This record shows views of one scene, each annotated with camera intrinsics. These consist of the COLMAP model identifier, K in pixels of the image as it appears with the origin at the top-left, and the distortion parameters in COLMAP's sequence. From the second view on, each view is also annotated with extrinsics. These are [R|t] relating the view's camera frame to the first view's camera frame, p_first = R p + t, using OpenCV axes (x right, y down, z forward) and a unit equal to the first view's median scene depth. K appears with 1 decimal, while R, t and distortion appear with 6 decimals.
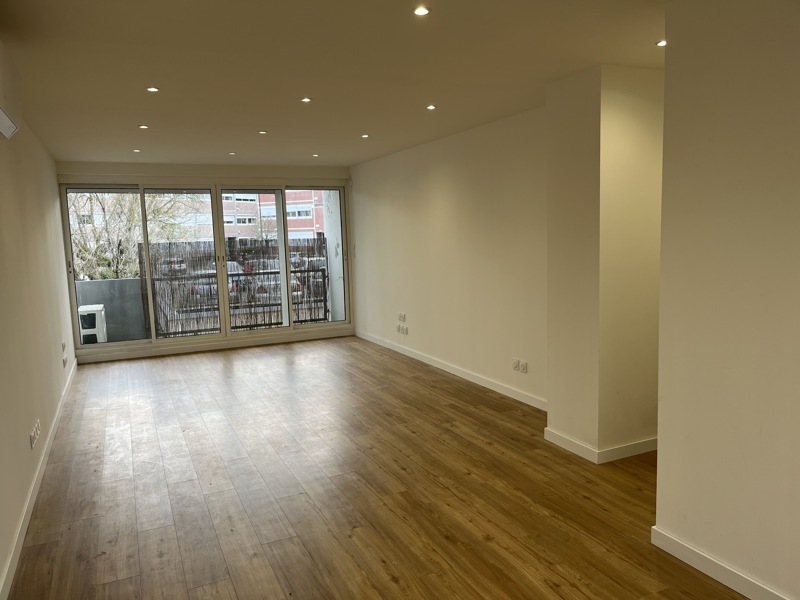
lens RADIAL K [[609.4, 0, 400.0], [0, 609.4, 300.0], [0, 0, 1]] dist [0.005700, 0.000789]
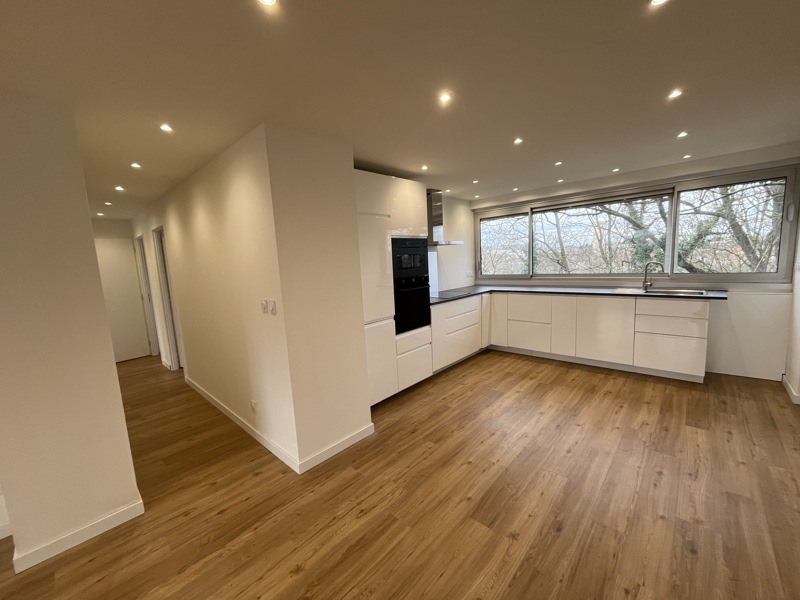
lens RADIAL K [[320.7, 0, 400.0], [0, 320.7, 300.0], [0, 0, 1]] dist [-0.003778, 0.000176]
pose [[-0.377528, -0.070808, 0.923287, -0.191754], [0.168444, 0.975186, 0.143664, -0.050672], [-0.910549, 0.209759, -0.356233, 0.465257]]
